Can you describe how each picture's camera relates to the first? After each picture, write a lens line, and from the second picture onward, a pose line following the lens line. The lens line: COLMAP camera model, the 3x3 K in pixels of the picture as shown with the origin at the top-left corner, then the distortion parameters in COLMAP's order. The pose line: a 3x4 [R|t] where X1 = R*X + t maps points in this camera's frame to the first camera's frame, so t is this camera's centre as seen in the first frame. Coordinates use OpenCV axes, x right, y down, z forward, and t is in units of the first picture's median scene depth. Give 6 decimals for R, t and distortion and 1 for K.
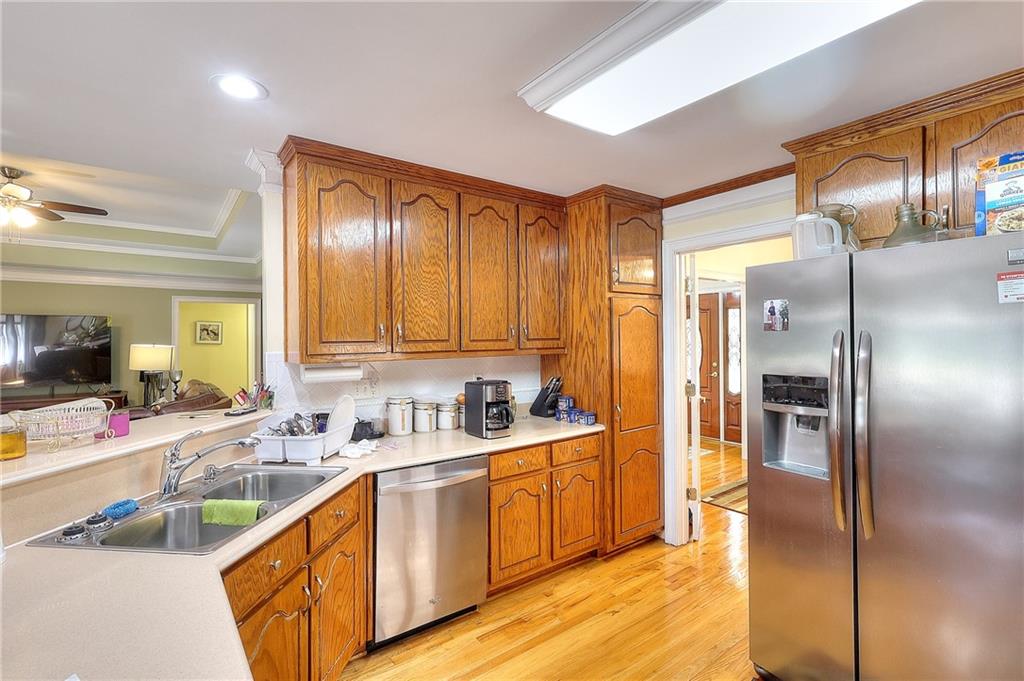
lens RADIAL K [[473.1, 0, 510.9], [0, 473.1, 336.1], [0, 0, 1]] dist [0.001713, 0.000103]
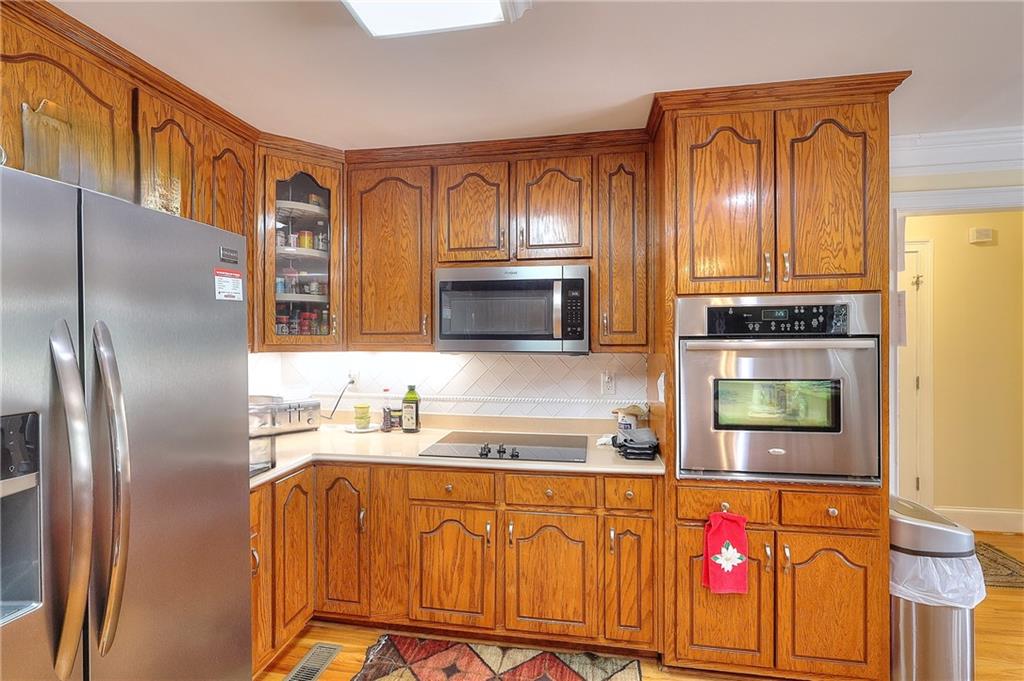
lens RADIAL K [[473.1, 0, 510.9], [0, 473.1, 336.1], [0, 0, 1]] dist [0.001713, 0.000103]
pose [[0.676677, 0.010987, -0.736198, 0.533310], [-0.003174, 0.999923, 0.012005, 0.002801], [0.736273, -0.005787, 0.676660, 0.413399]]
